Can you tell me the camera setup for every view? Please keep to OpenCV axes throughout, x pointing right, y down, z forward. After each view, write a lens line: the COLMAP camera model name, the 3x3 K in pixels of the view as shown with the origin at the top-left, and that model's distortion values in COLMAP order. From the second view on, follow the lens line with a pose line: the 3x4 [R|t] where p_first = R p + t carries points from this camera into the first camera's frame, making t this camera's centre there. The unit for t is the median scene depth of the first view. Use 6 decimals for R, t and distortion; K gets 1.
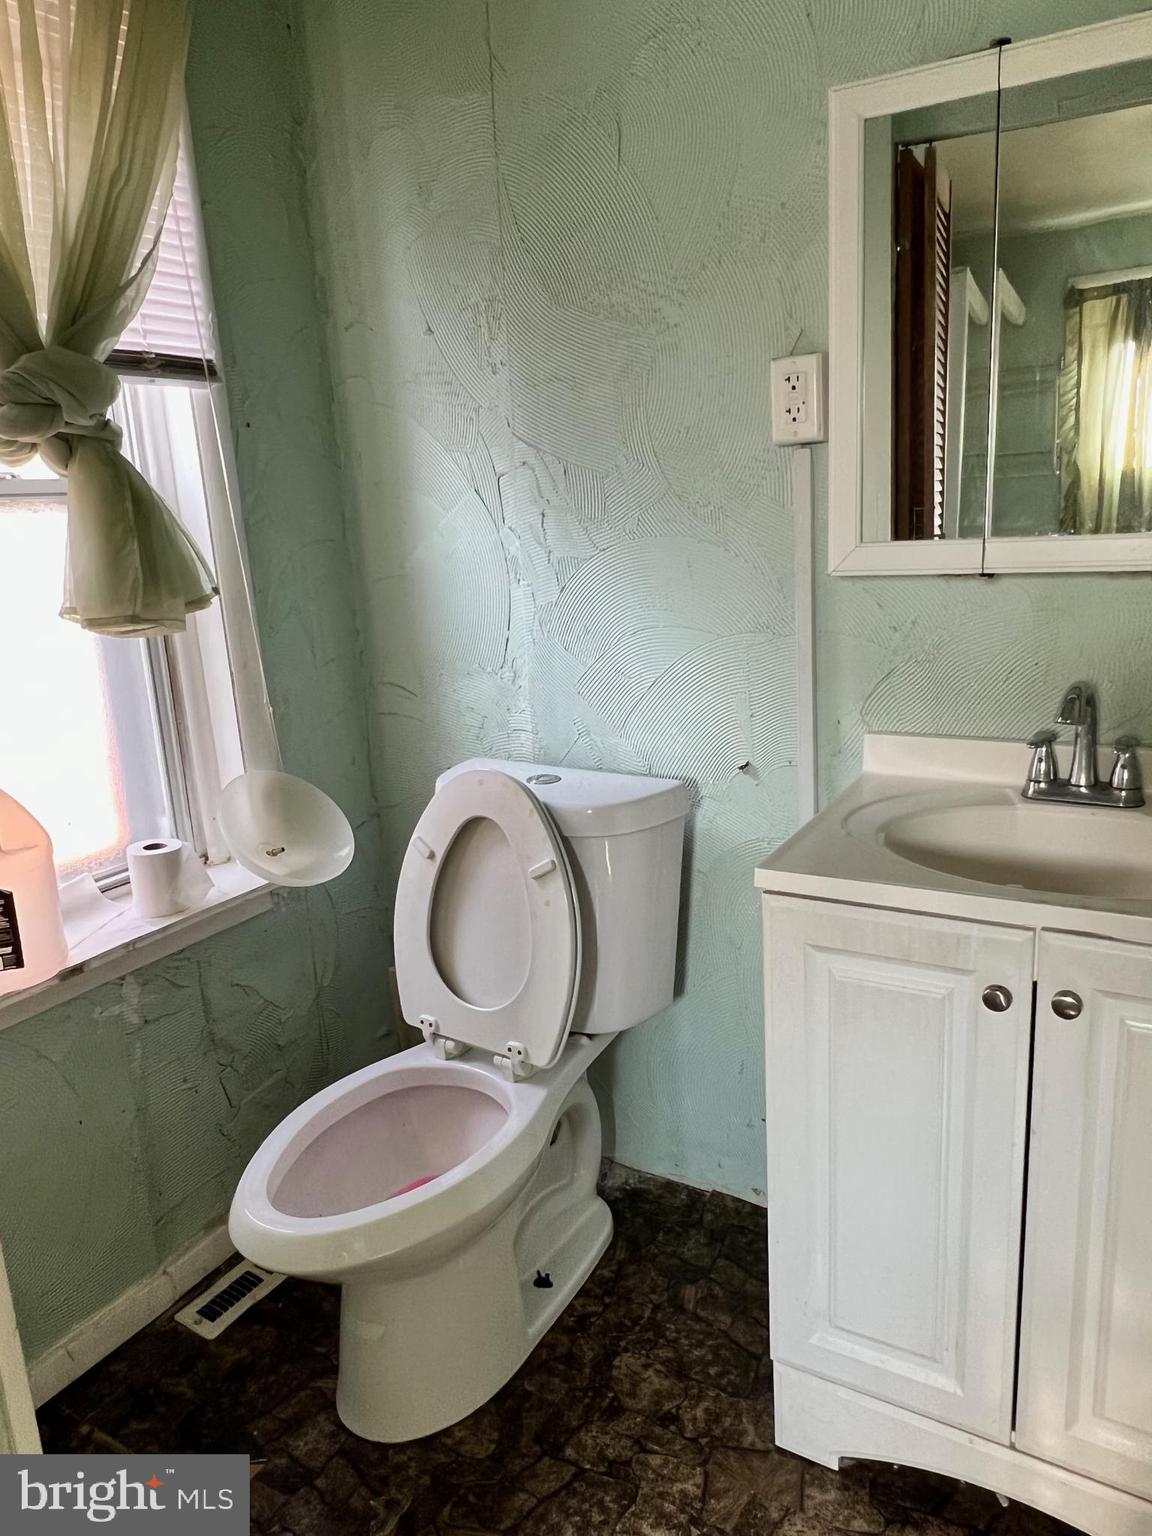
lens RADIAL K [[1074.4, 0, 577.2], [0, 1074.4, 769.3], [0, 0, 1]] dist [-0.004161, 0.001483]
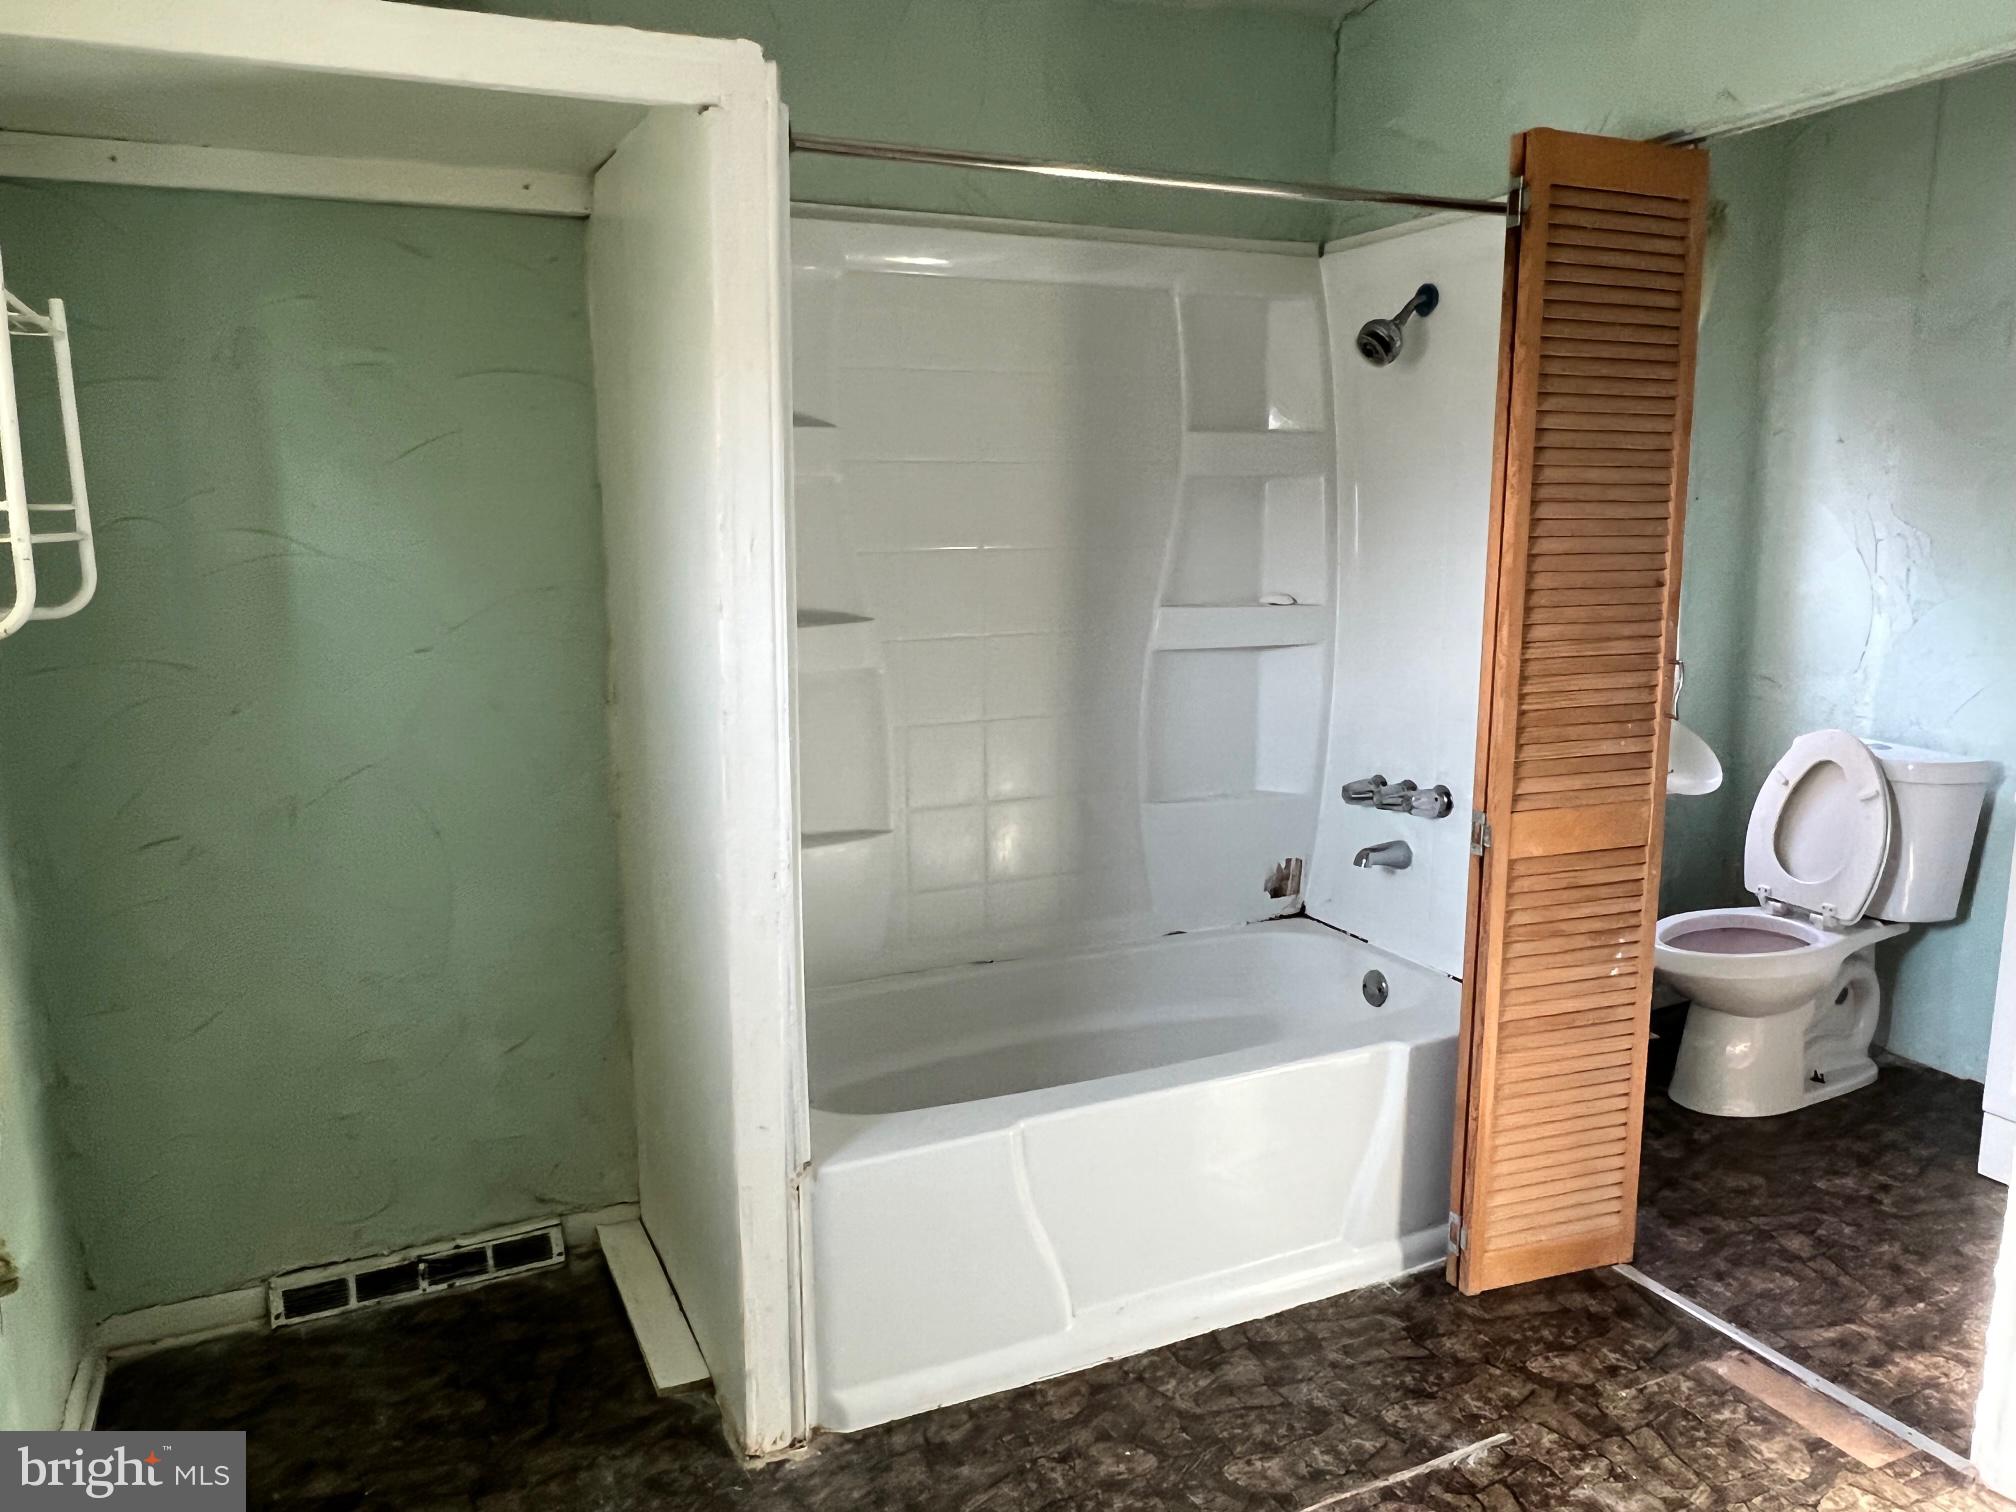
lens RADIAL K [[1410.2, 0, 1004.1], [0, 1410.2, 756.2], [0, 0, 1]] dist [-0.004161, 0.001483]
pose [[0.828756, 0.149046, -0.539396, 0.019271], [-0.168872, 0.985554, 0.012865, 0.197040], [0.533521, 0.080427, 0.841954, -1.258998]]
